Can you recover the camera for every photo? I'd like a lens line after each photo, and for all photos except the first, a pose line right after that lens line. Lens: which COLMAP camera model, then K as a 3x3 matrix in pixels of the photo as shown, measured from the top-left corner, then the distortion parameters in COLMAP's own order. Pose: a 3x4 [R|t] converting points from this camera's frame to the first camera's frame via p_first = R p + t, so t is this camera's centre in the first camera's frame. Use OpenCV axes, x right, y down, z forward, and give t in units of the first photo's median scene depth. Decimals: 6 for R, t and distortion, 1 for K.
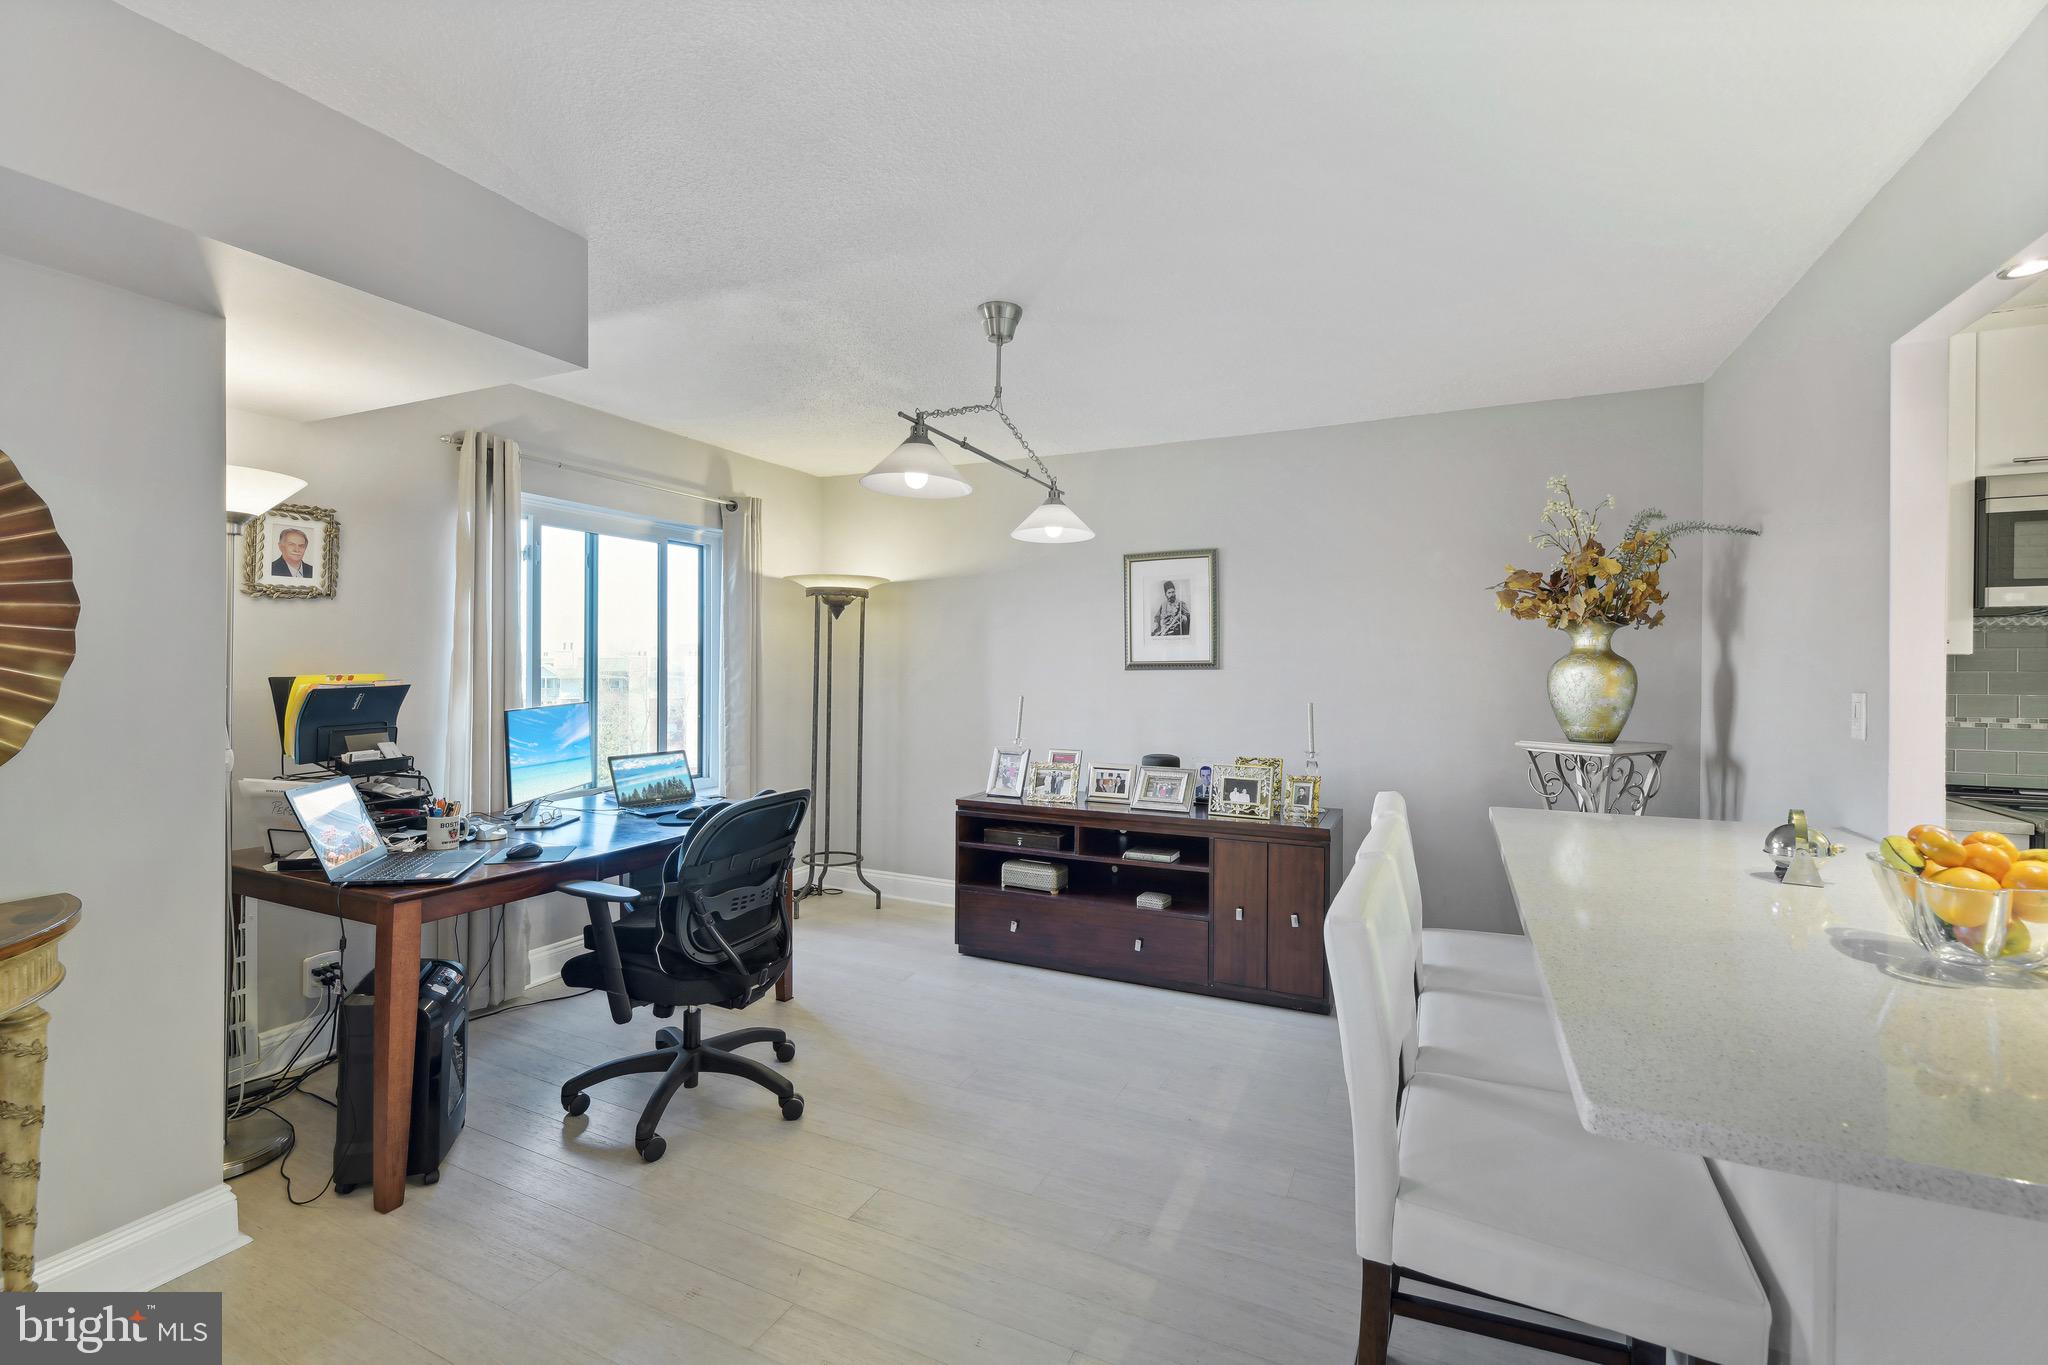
lens RADIAL K [[861.9, 0, 1025.1], [0, 861.9, 665.1], [0, 0, 1]] dist [0.000547, -0.000039]
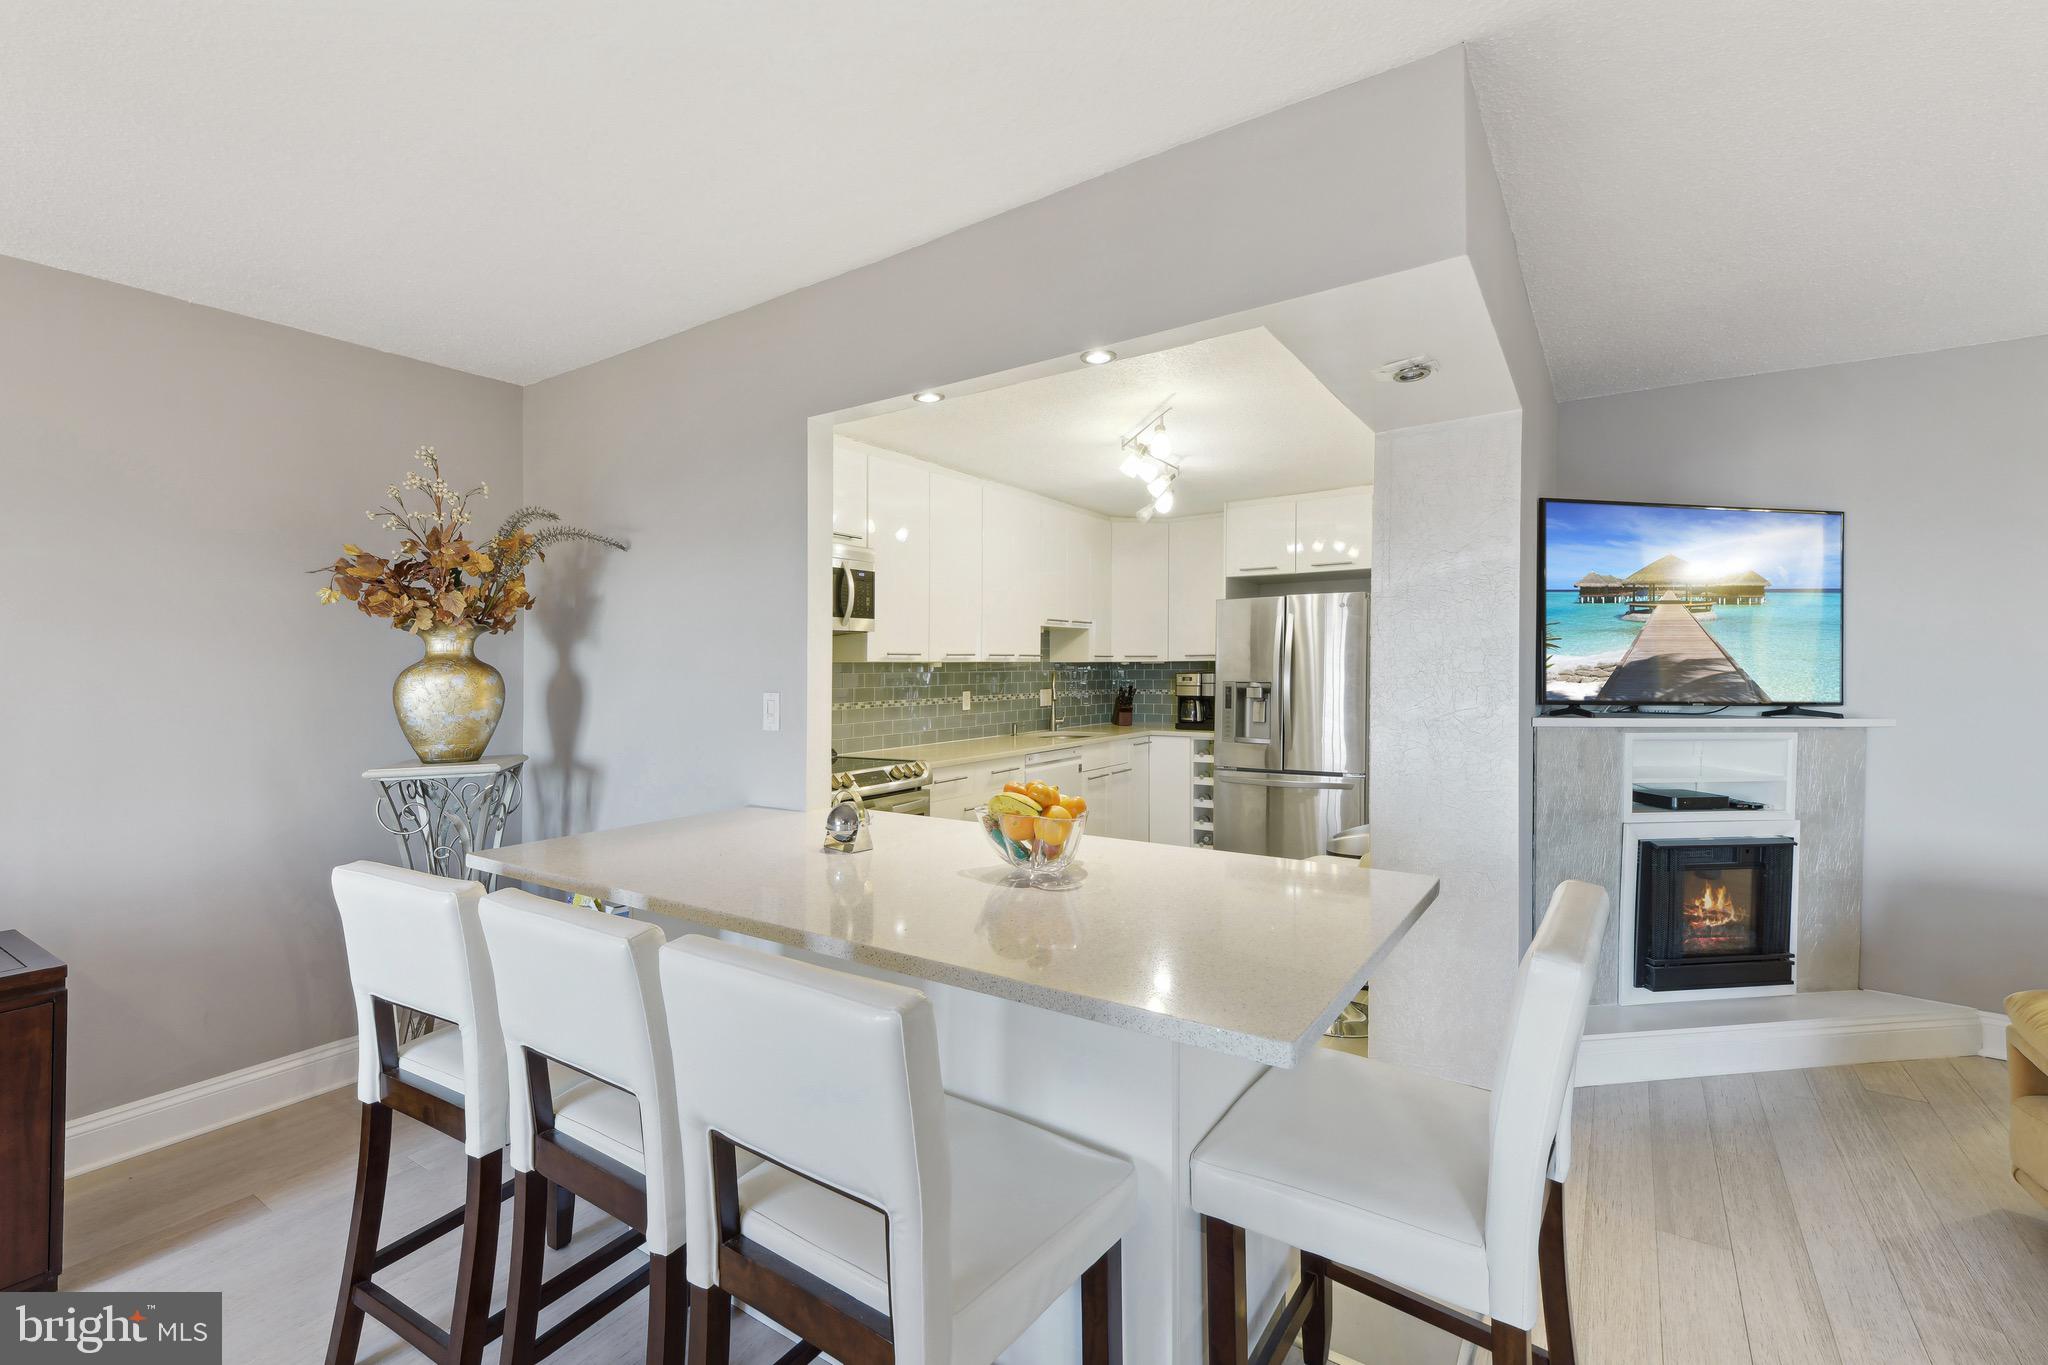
lens RADIAL K [[882.7, 0, 1024.0], [0, 882.7, 682.5], [0, 0, 1]] dist [0.020609, -0.000296]
pose [[0.143147, -0.019204, 0.989515, -0.153734], [0.008672, 0.999798, 0.018149, -0.002041], [-0.989663, 0.005983, 0.143285, 0.301587]]
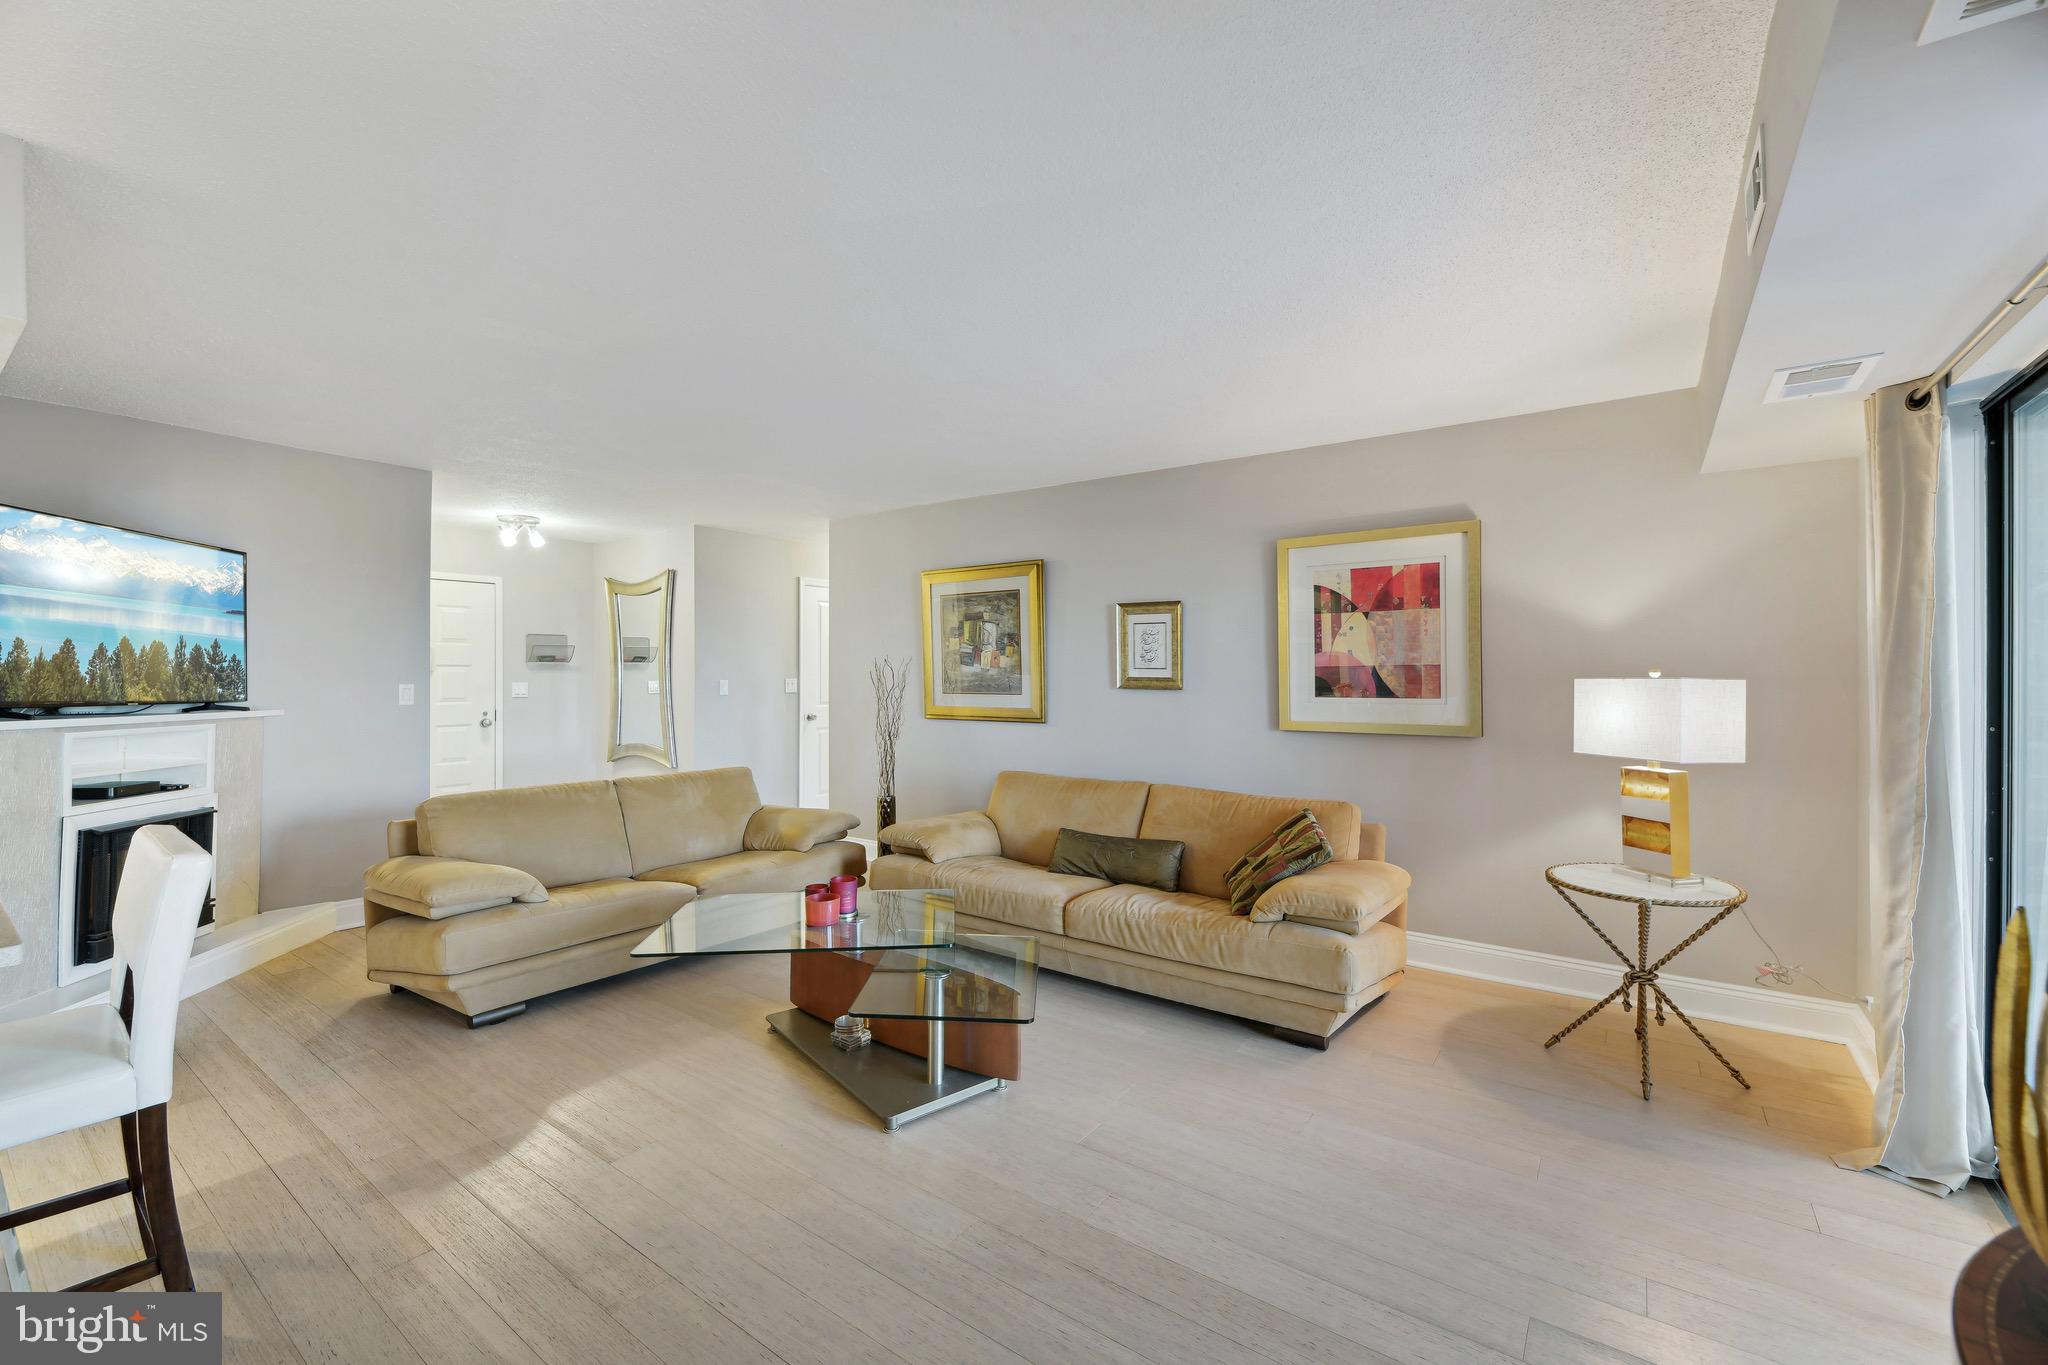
lens RADIAL K [[833.9, 0, 1025.8], [0, 833.9, 650.8], [0, 0, 1]] dist [0.000664, 0.000119]
pose [[-0.984852, -0.000302, 0.173398, -0.331437], [-0.003197, 0.999860, -0.016413, -0.005983], [-0.173369, -0.016719, -0.984715, 0.511320]]
